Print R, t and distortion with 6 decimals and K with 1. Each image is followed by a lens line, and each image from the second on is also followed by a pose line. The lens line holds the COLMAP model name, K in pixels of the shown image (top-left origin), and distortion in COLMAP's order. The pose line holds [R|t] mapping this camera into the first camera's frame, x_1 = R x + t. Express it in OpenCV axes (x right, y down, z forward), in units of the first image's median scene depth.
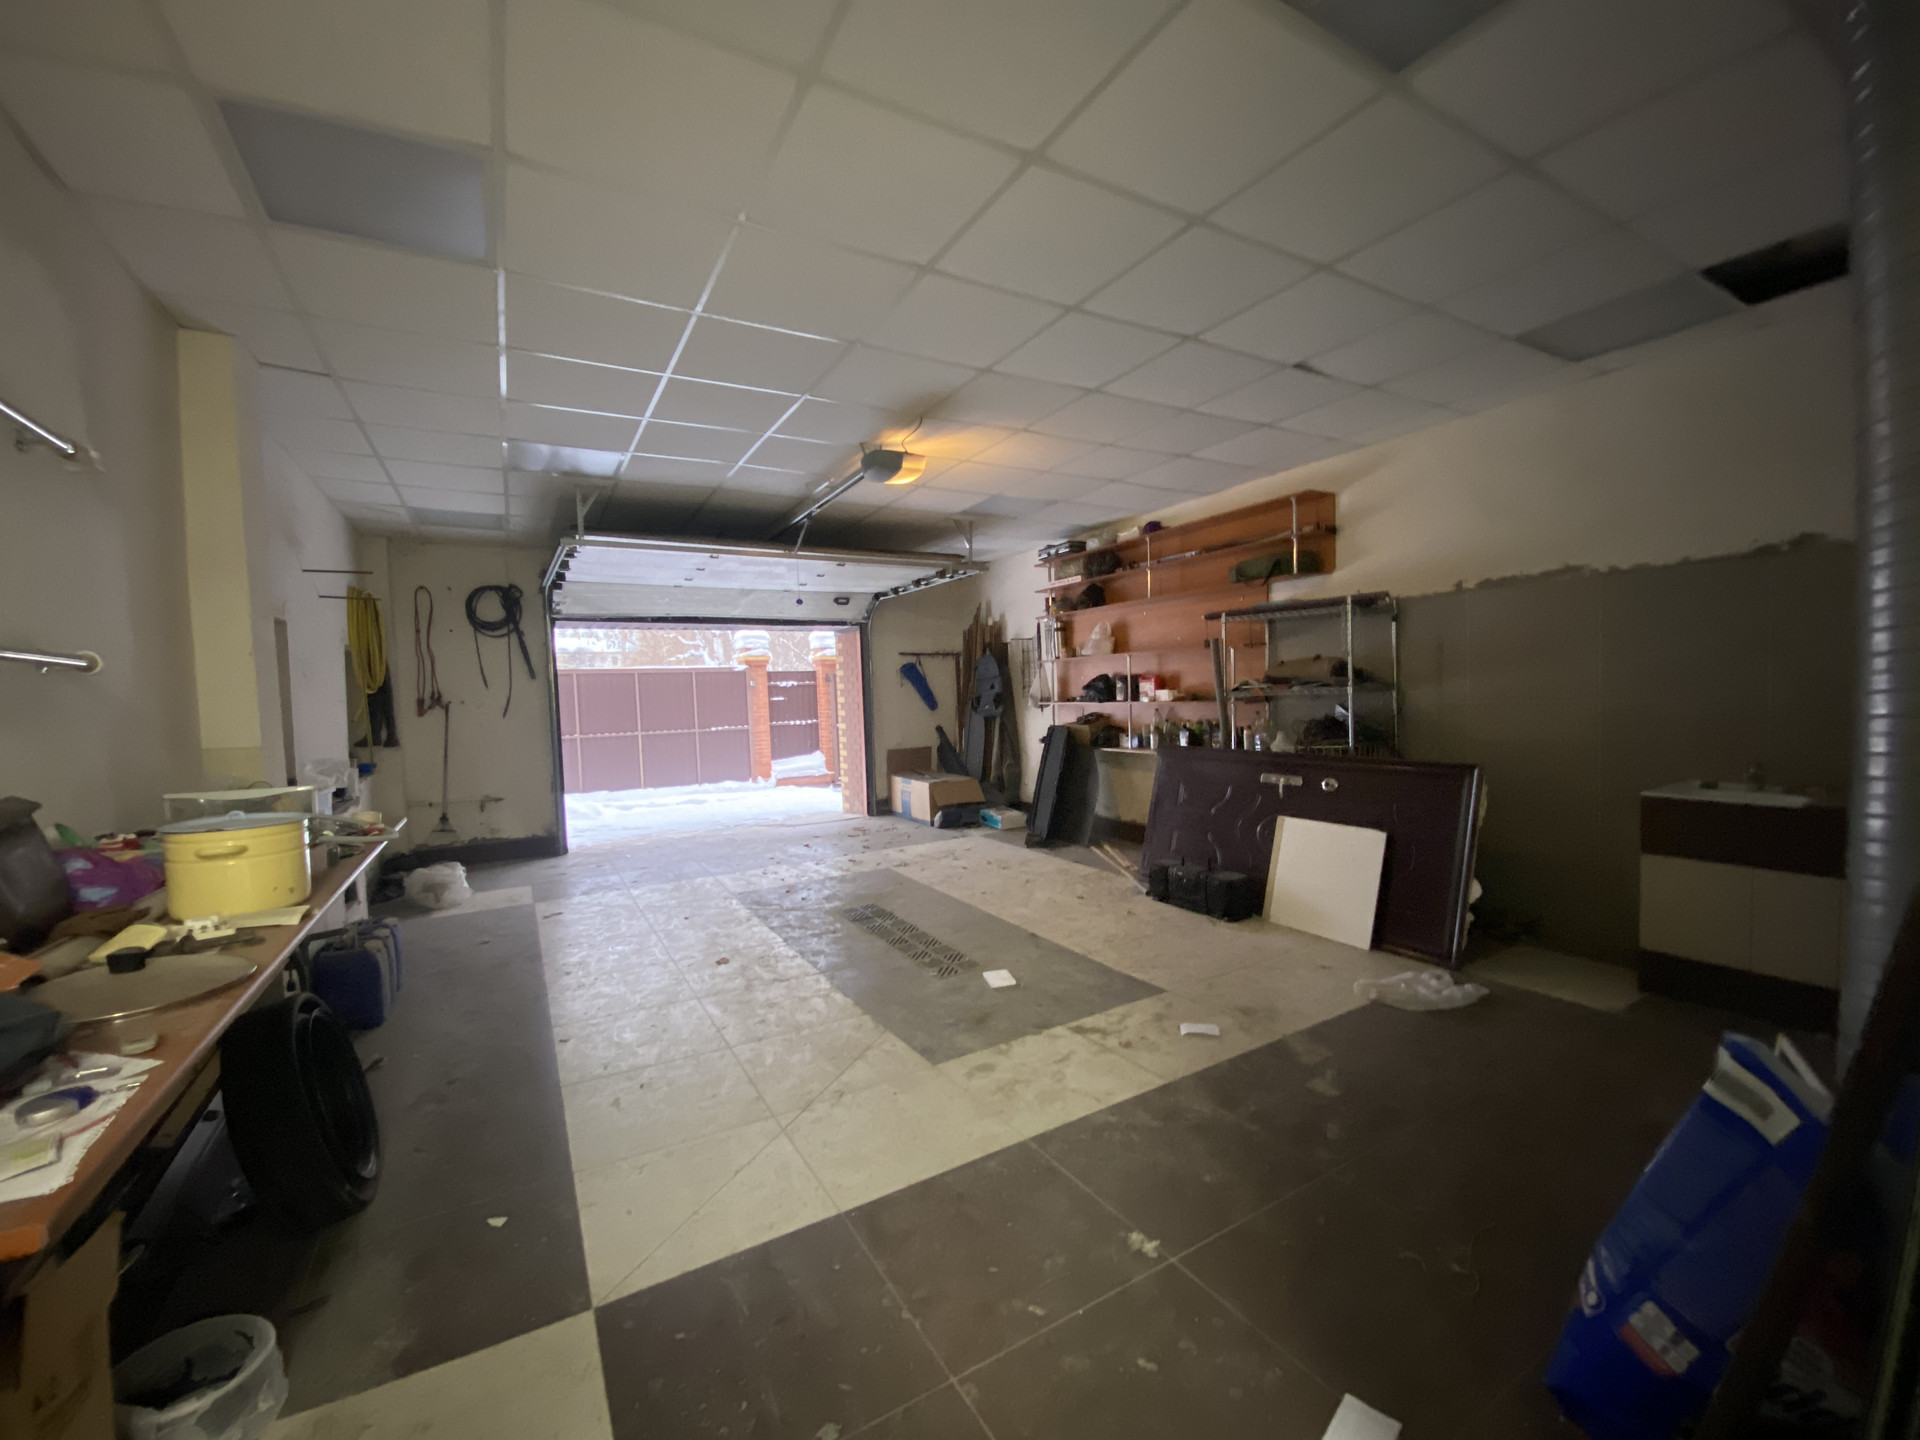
lens RADIAL K [[775.5, 0, 965.1], [0, 775.5, 726.7], [0, 0, 1]] dist [0.015056, -0.018236]
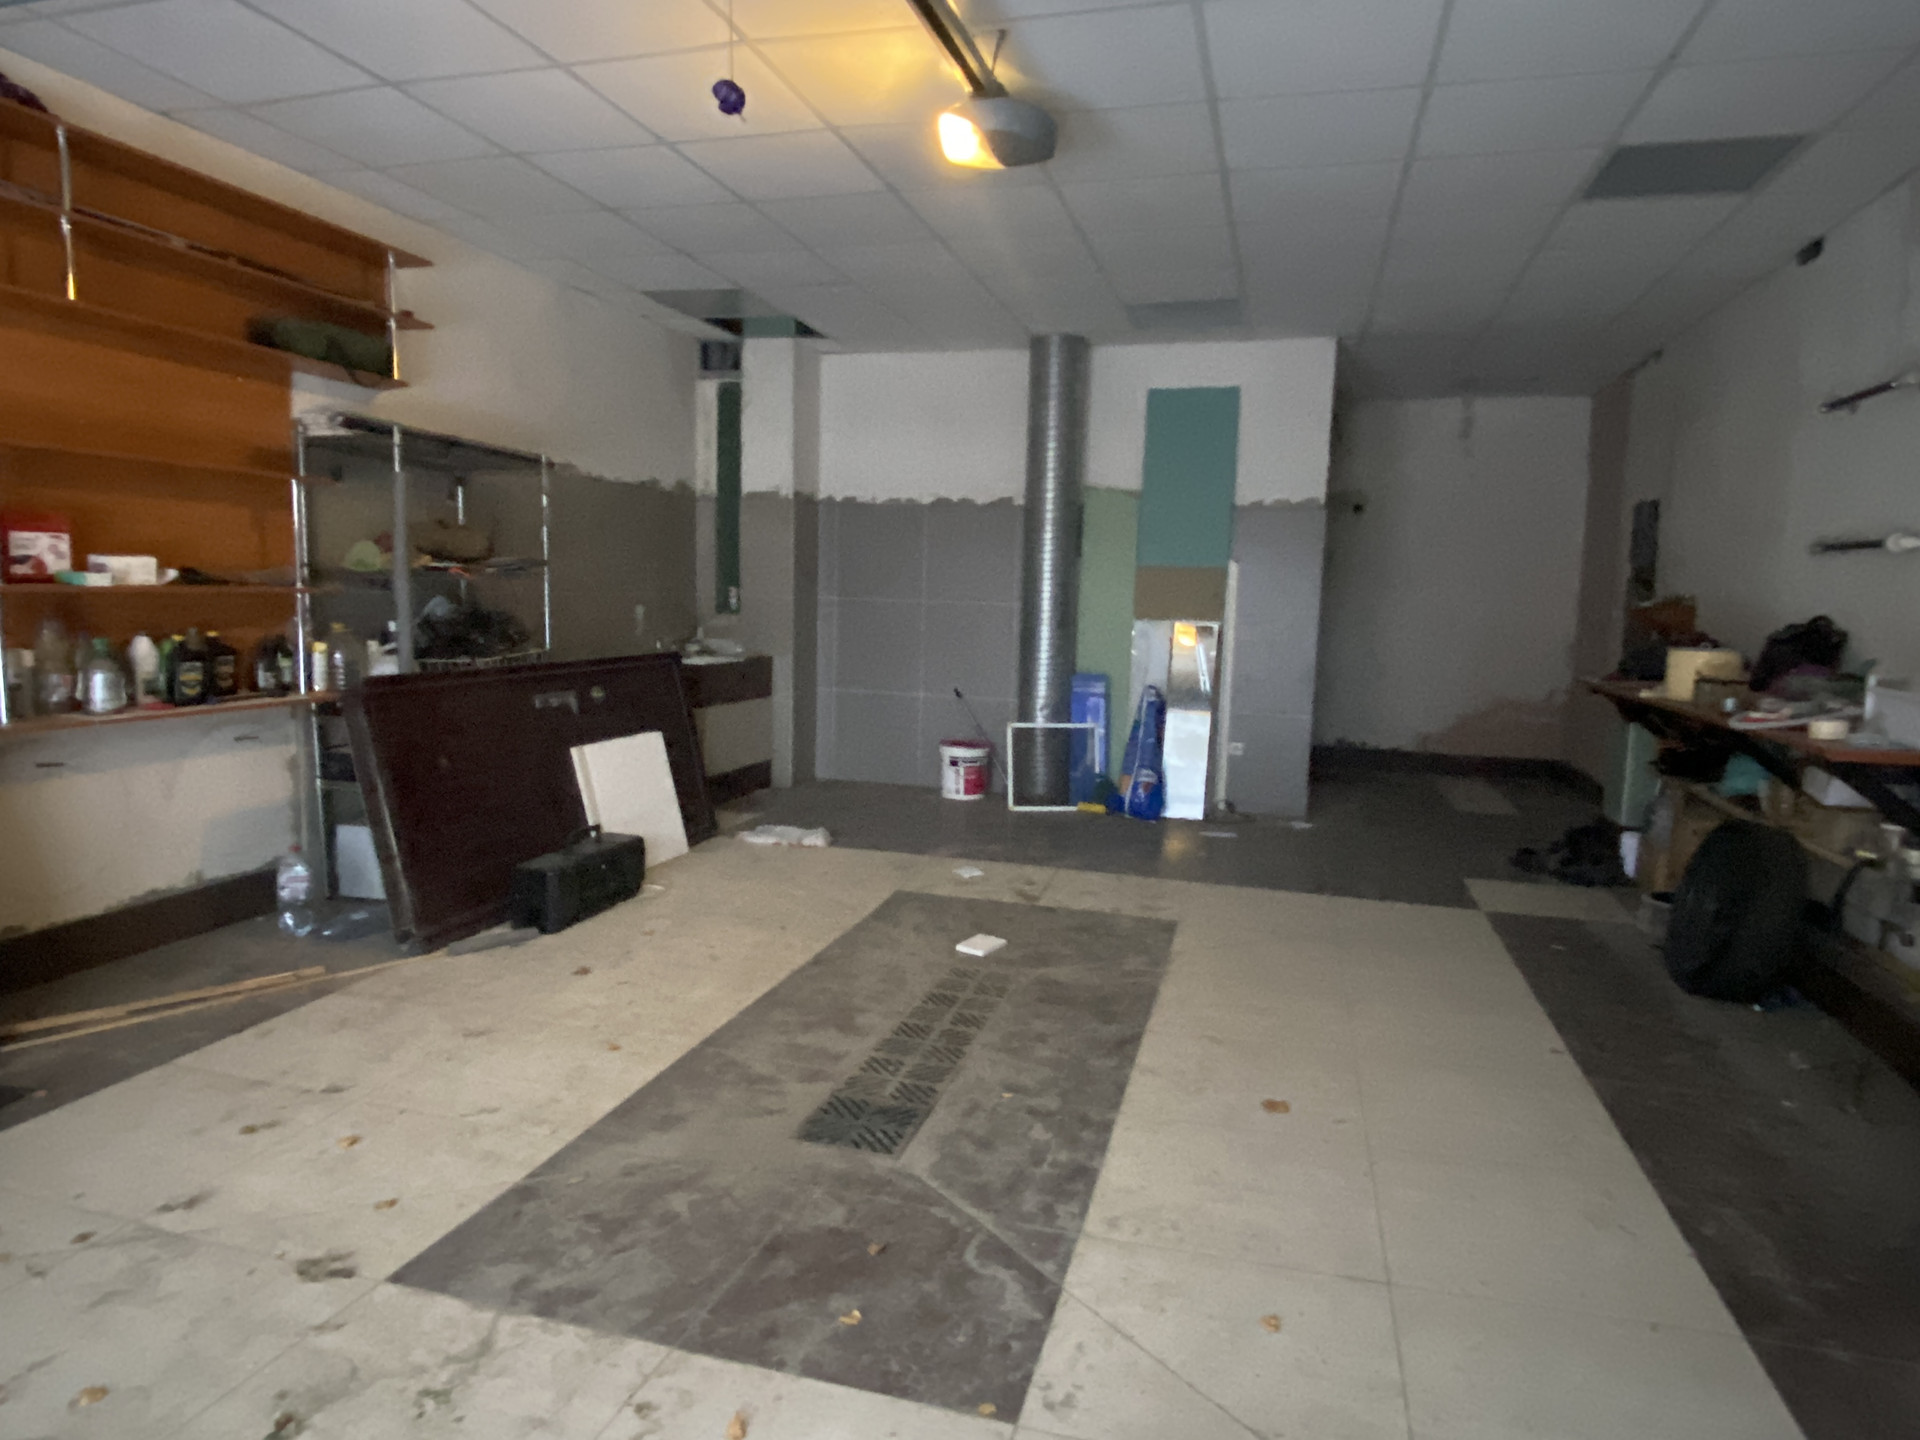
lens RADIAL K [[1154.4, 0, 960.0], [0, 1154.4, 720.0], [0, 0, 1]] dist [-0.003785, -0.002242]
pose [[-0.694365, -0.067558, 0.716445, -0.734461], [0.033631, 0.991449, 0.126084, -0.041415], [-0.718837, 0.111643, -0.686156, 1.748522]]
